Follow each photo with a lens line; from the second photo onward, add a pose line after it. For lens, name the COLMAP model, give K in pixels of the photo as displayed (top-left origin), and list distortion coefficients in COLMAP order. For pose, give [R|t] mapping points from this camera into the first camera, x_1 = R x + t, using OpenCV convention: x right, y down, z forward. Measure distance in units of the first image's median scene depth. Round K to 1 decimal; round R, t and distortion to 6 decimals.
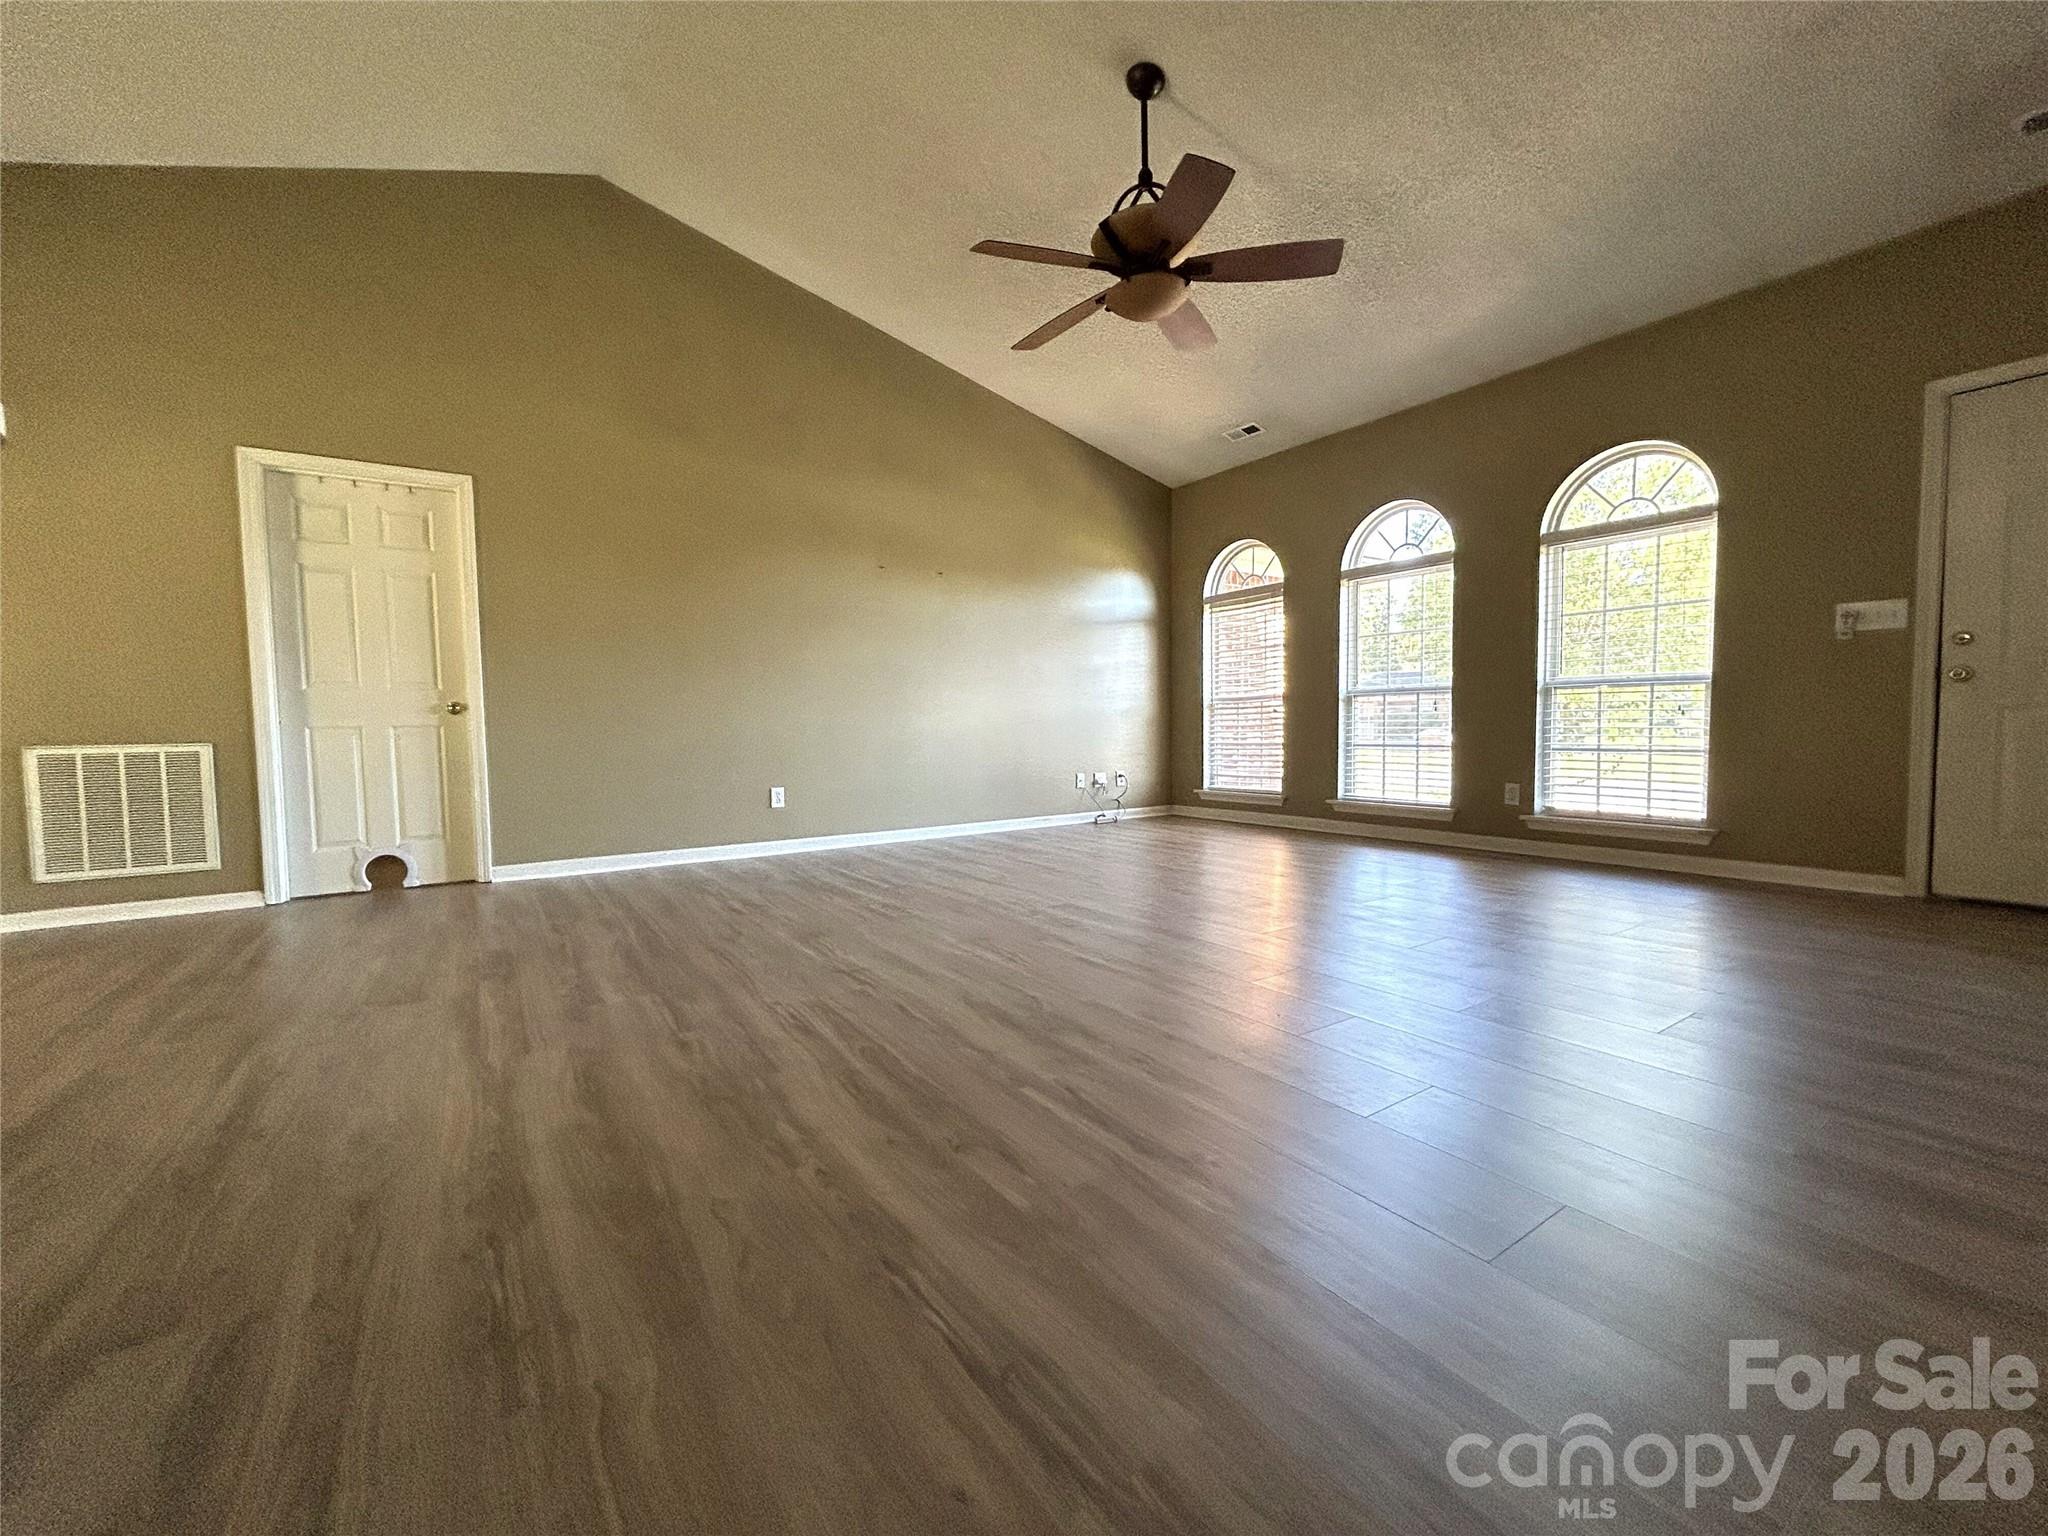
lens RADIAL K [[820.8, 0, 1016.0], [0, 820.8, 779.2], [0, 0, 1]] dist [0.000781, -0.000871]
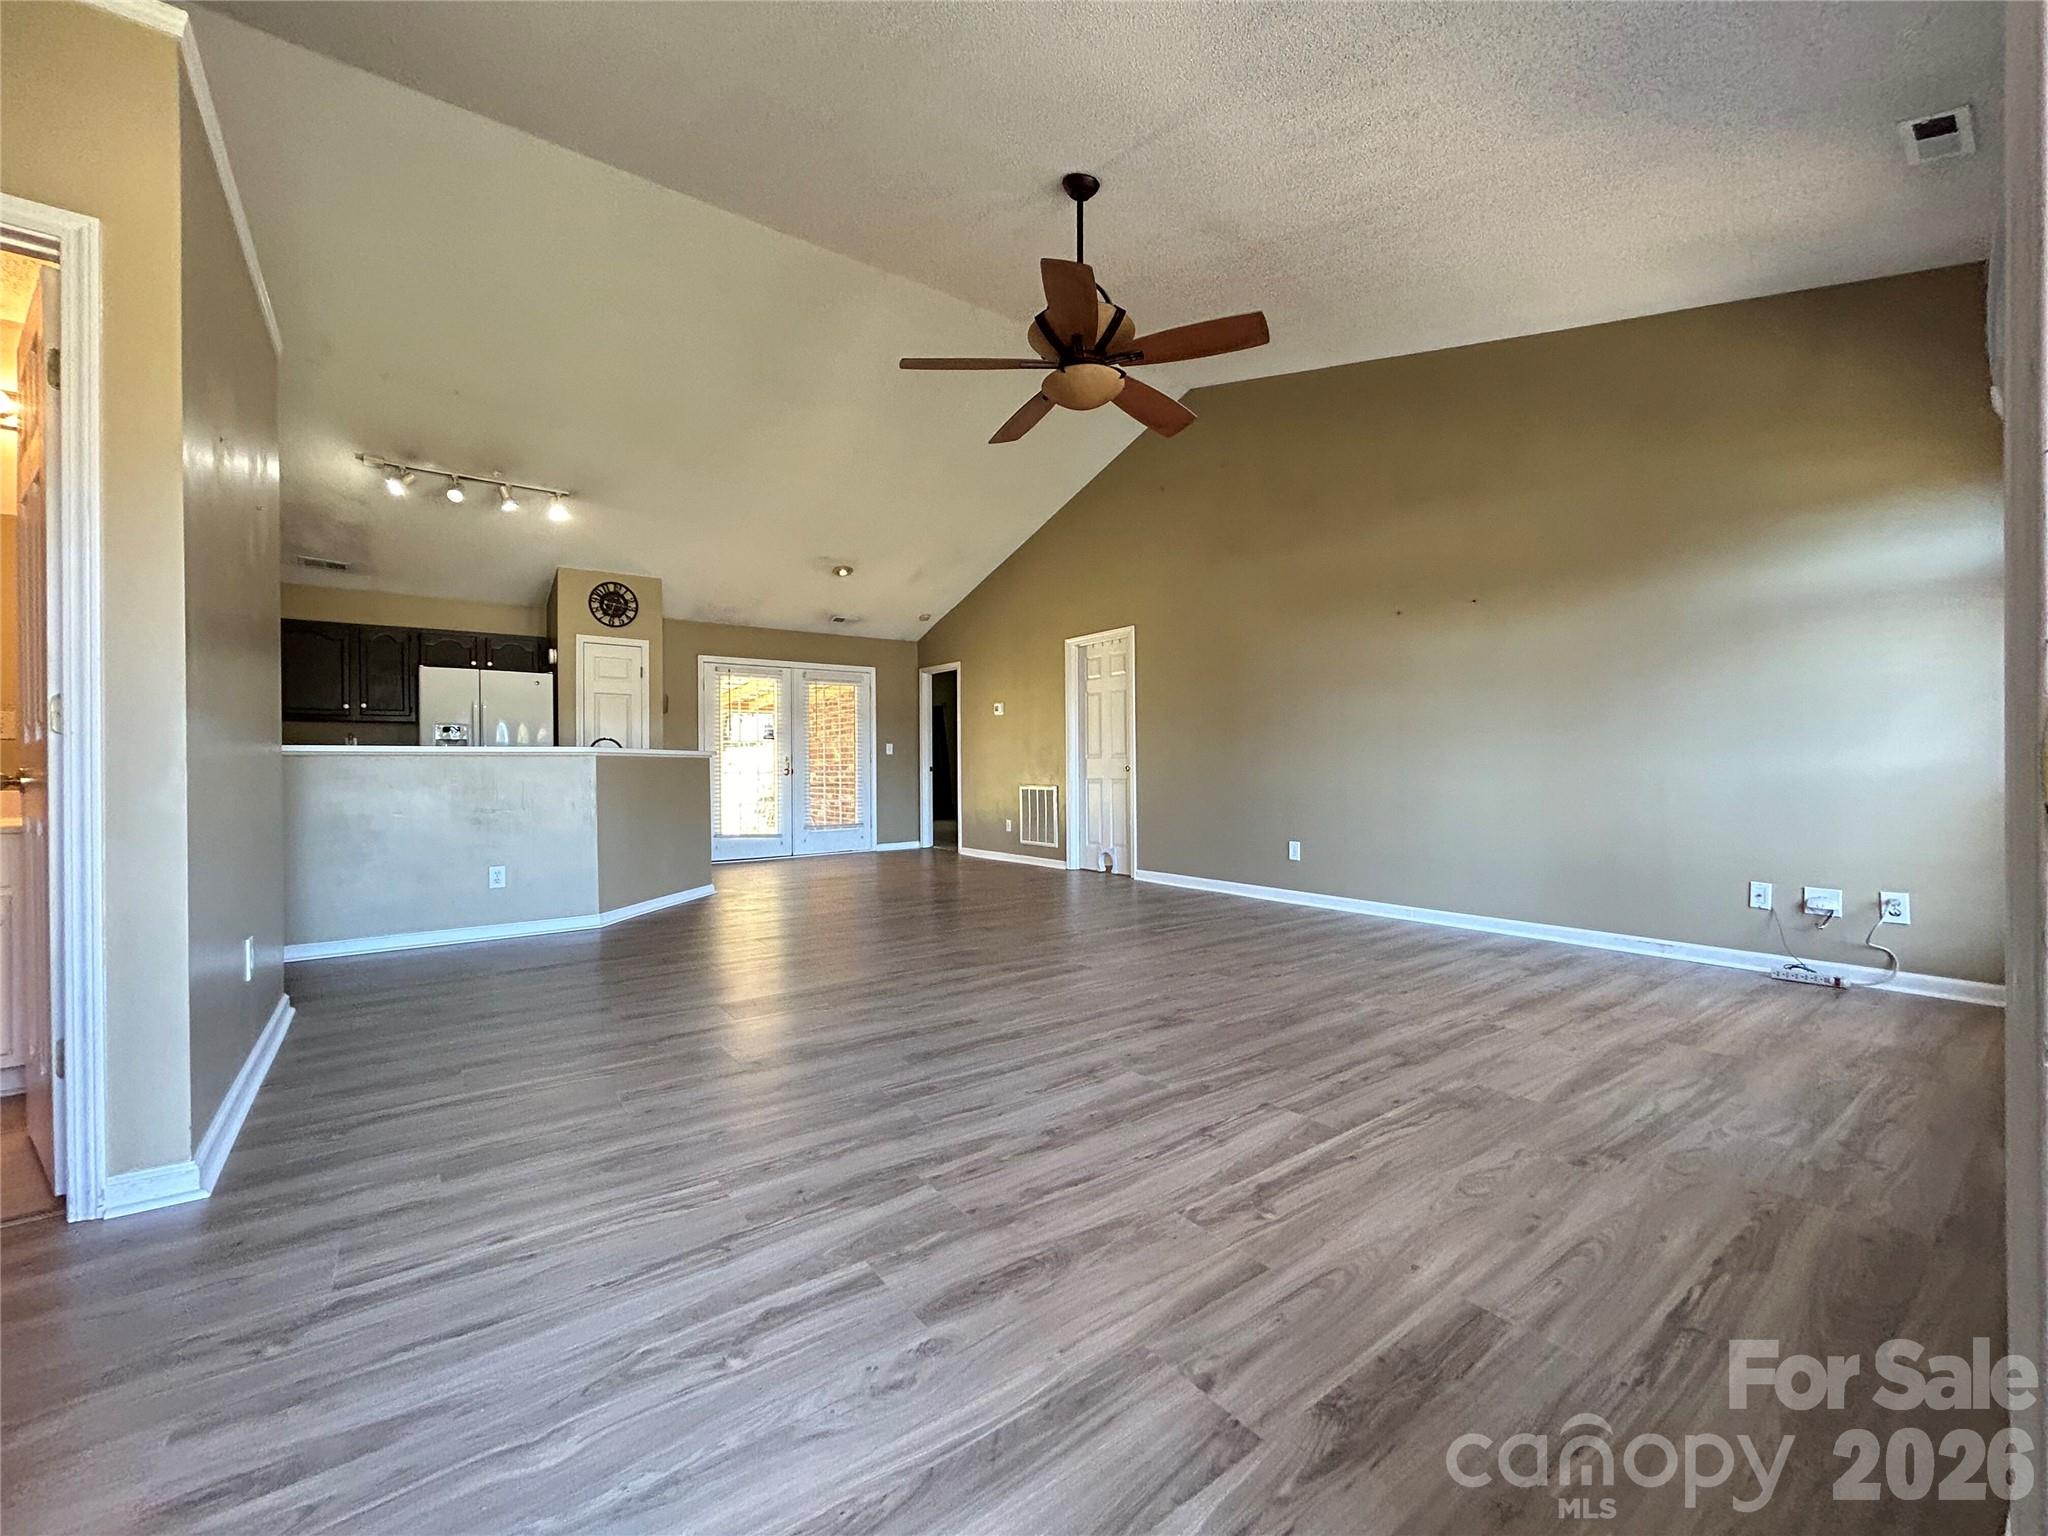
lens RADIAL K [[820.8, 0, 1014.0], [0, 820.8, 772.9], [0, 0, 1]] dist [0.000781, -0.000871]
pose [[0.050223, 0.025415, -0.998415, 0.951395], [-0.053273, 0.998321, 0.022733, -0.105686], [0.997316, 0.052047, 0.051493, 0.704675]]
